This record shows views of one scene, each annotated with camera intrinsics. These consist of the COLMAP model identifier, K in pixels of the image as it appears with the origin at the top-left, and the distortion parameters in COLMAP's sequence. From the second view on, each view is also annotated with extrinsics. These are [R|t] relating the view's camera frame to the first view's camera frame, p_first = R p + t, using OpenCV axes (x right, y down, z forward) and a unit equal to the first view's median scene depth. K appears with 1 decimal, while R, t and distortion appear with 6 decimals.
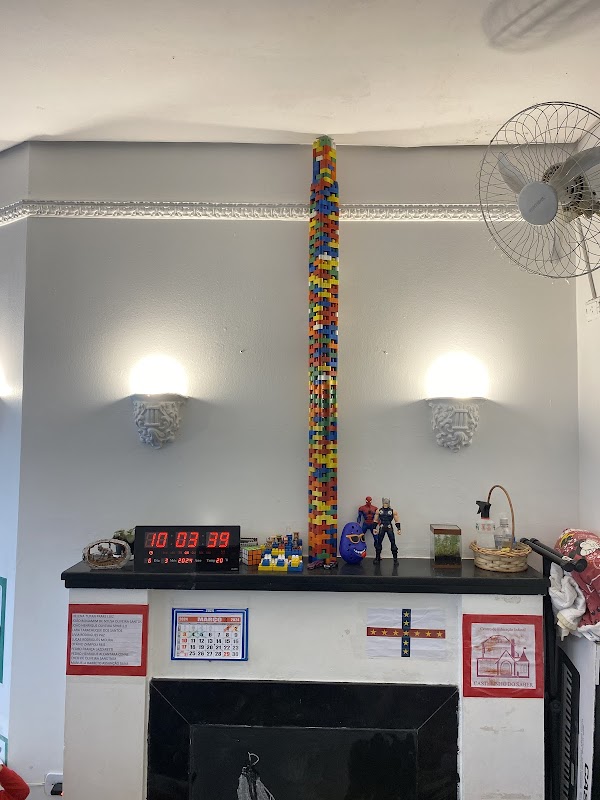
lens RADIAL K [[606.9, 0, 300.5], [0, 606.9, 402.0], [0, 0, 1]] dist [0.011885, -0.015903]
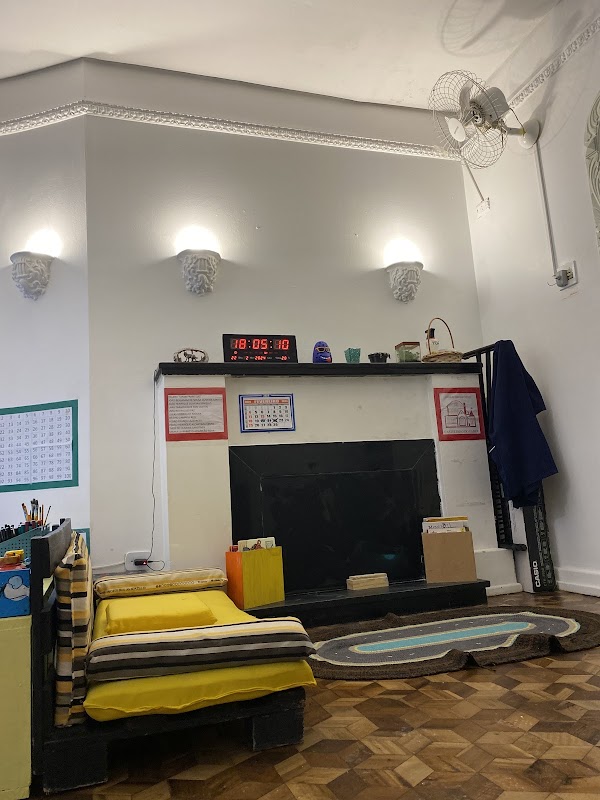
lens RADIAL K [[606.9, 0, 298.0], [0, 606.9, 397.8], [0, 0, 1]] dist [0.011885, -0.015903]
pose [[0.946548, -0.025864, 0.321523, -0.526727], [0.058892, 0.993883, -0.093425, 0.488230], [-0.317140, 0.107367, 0.942282, -0.299081]]
